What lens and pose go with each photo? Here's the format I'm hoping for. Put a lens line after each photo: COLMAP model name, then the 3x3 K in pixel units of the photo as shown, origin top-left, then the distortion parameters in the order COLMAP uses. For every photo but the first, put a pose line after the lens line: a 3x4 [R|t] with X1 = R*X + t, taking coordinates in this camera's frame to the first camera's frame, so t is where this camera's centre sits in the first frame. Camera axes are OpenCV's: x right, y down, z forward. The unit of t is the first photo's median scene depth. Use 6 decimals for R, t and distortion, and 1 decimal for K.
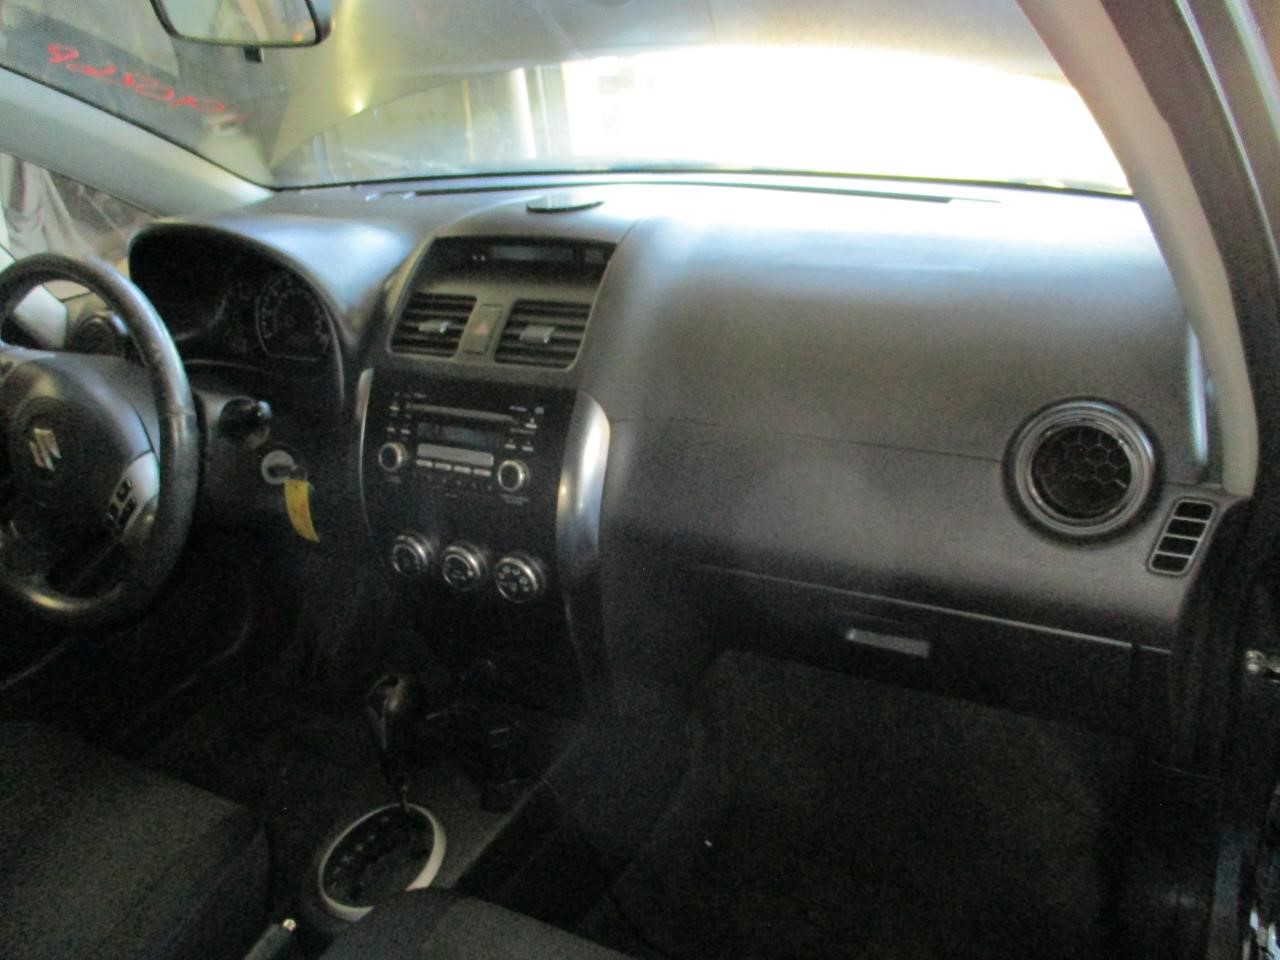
lens RADIAL K [[1042.2, 0, 640.0], [0, 1042.2, 480.0], [0, 0, 1]] dist [-0.036426, -0.005842]
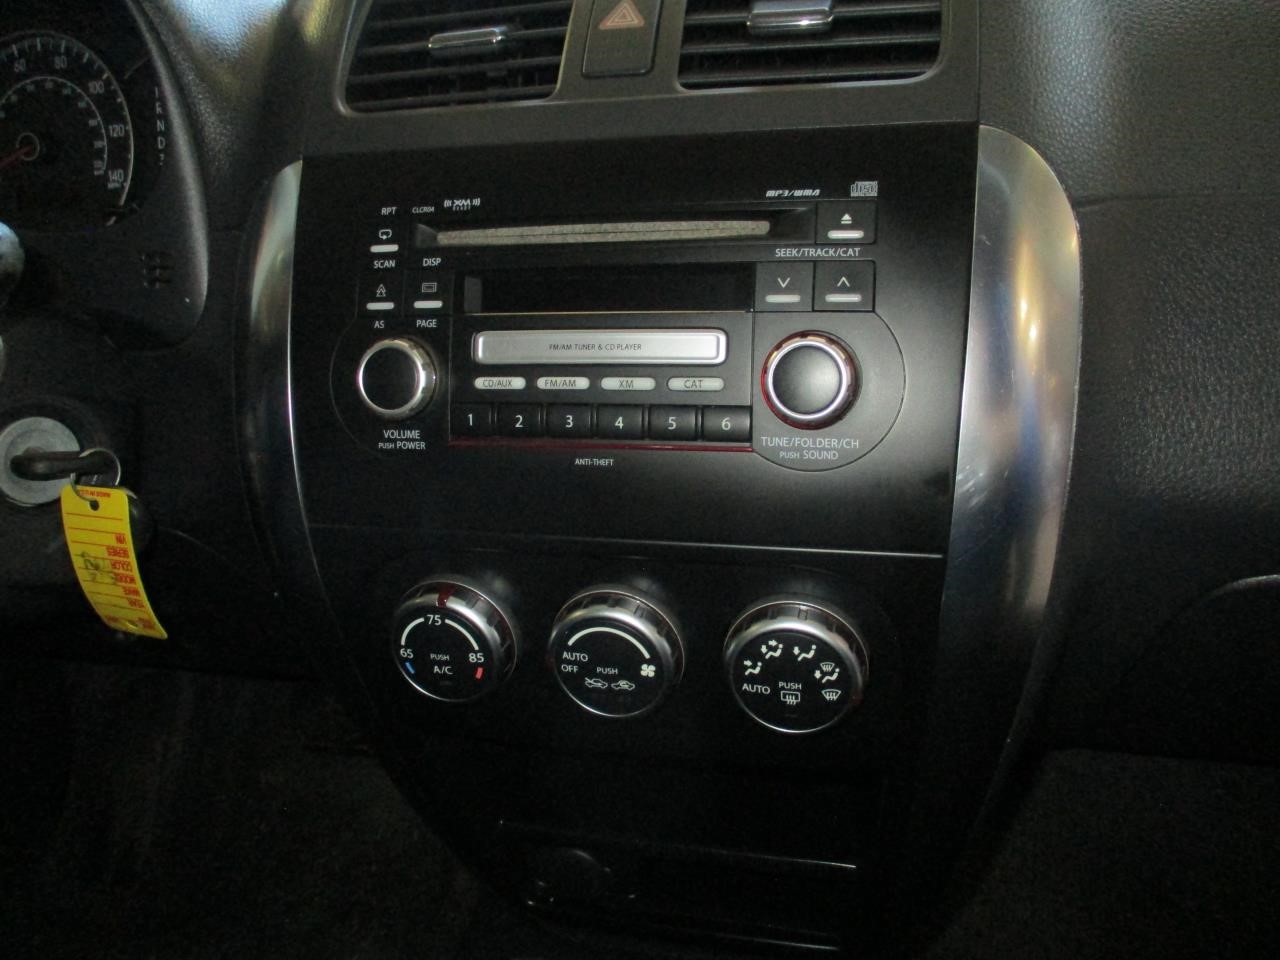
lens RADIAL K [[1042.2, 0, 640.0], [0, 1042.2, 480.0], [0, 0, 1]] dist [-0.036426, -0.005842]
pose [[0.966654, -0.087900, 0.240526, -0.246137], [0.098129, 0.994695, -0.030861, 0.032838], [-0.236538, 0.053435, 0.970152, 0.631675]]
